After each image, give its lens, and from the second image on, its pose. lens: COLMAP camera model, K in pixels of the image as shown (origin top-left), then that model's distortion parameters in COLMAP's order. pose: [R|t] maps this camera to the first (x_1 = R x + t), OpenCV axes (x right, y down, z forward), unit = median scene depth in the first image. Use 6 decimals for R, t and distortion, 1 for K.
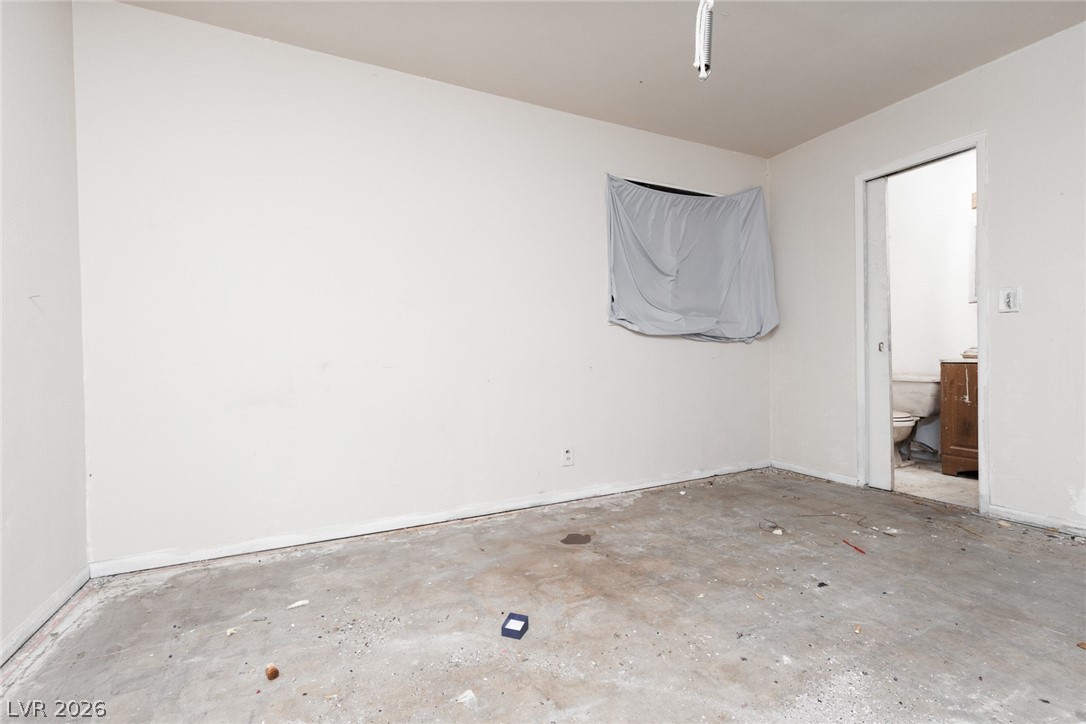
lens RADIAL K [[488.4, 0, 541.8], [0, 488.4, 359.4], [0, 0, 1]] dist [0.008663, -0.000701]
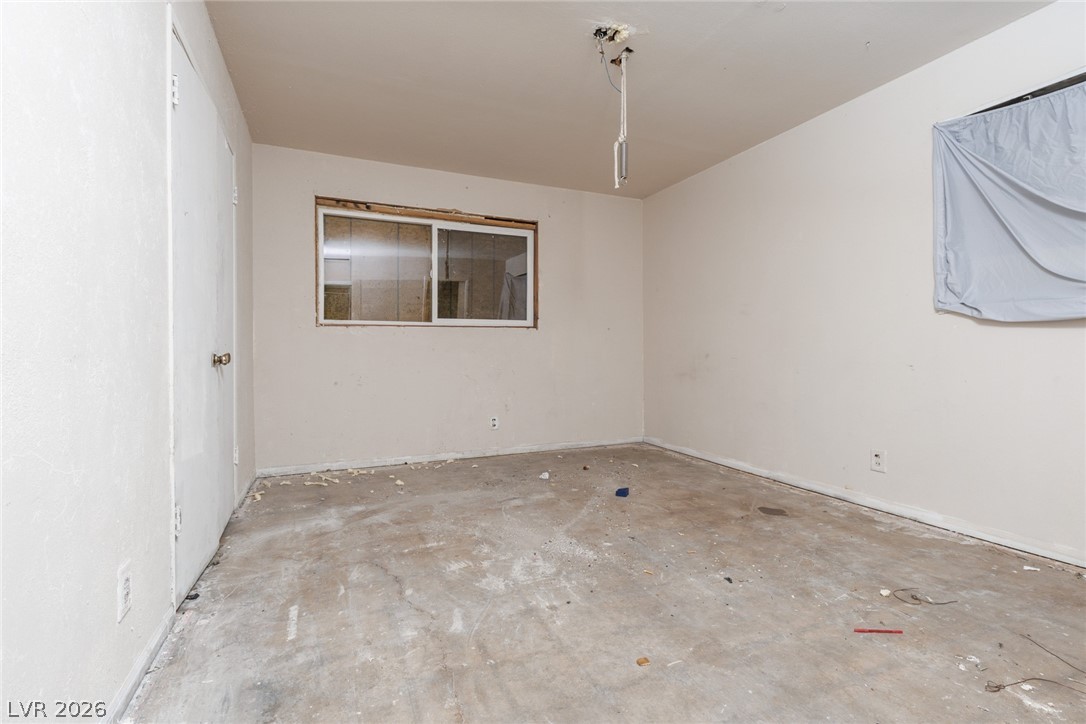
lens RADIAL K [[488.4, 0, 541.2], [0, 488.4, 355.4], [0, 0, 1]] dist [0.008663, -0.000701]
pose [[-0.055414, 0.015765, -0.998339, 1.072244], [-0.002510, 0.999870, 0.015929, -0.014496], [0.998460, 0.003389, -0.055368, 0.445332]]
